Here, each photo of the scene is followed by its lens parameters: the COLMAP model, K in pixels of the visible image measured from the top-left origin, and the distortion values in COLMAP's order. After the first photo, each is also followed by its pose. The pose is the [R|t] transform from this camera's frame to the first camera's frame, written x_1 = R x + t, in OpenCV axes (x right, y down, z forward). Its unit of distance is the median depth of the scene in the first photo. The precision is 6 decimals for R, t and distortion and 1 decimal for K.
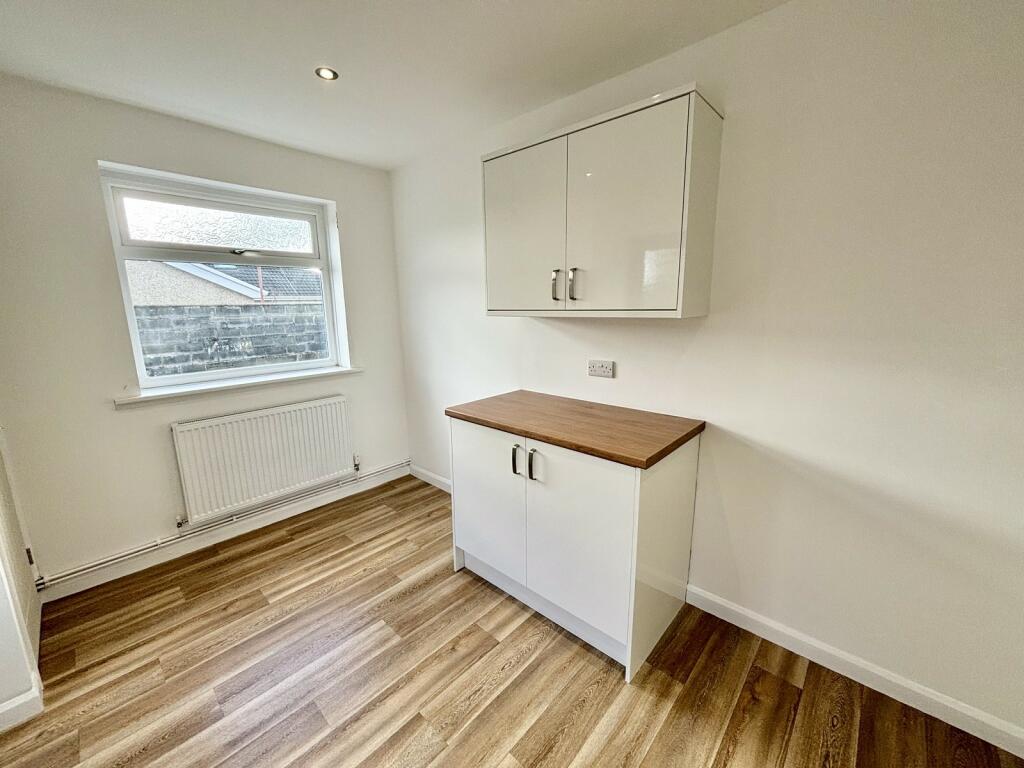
lens RADIAL K [[413.7, 0, 512.0], [0, 413.7, 384.0], [0, 0, 1]] dist [0.000519, 0.000413]
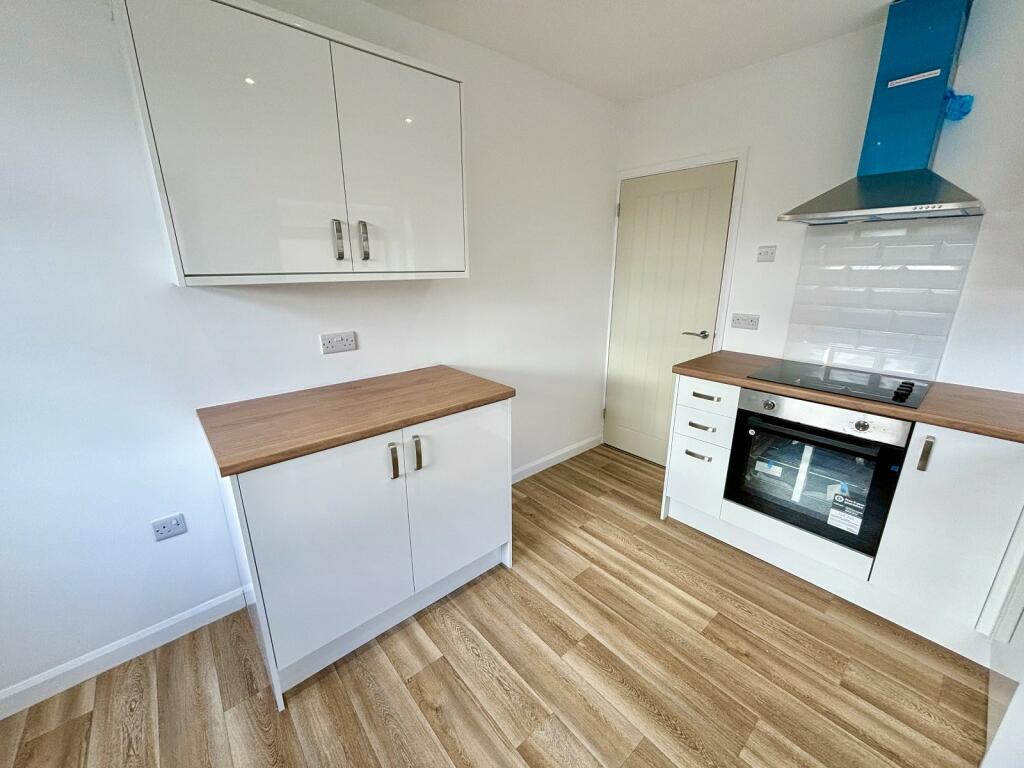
lens RADIAL K [[408.4, 0, 512.0], [0, 408.4, 384.0], [0, 0, 1]] dist [-0.034335, 0.017047]
pose [[0.112836, -0.268849, 0.956550, -0.656654], [0.193302, 0.950244, 0.244275, -0.105551], [-0.974629, 0.157340, 0.159191, 0.606980]]
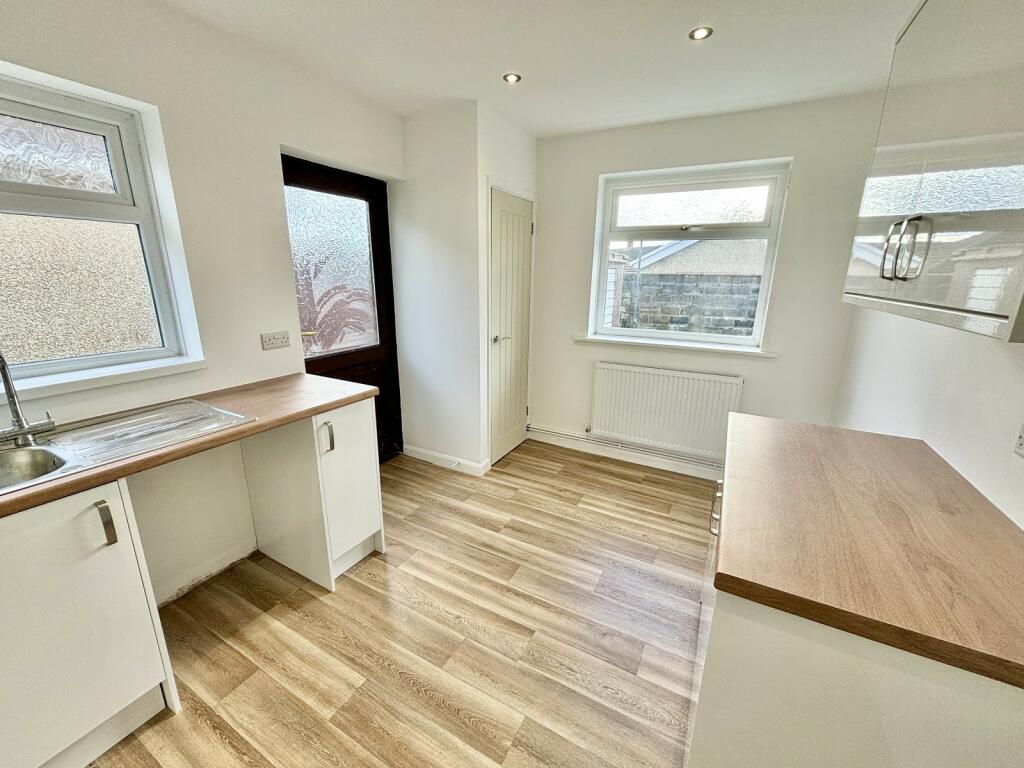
lens RADIAL K [[414.9, 0, 512.0], [0, 414.9, 384.0], [0, 0, 1]] dist [-0.001267, -0.000212]
pose [[0.245586, 0.270109, -0.930983, 0.532877], [-0.207478, 0.952786, 0.221704, -0.095496], [0.946911, 0.138711, 0.290033, 0.400555]]
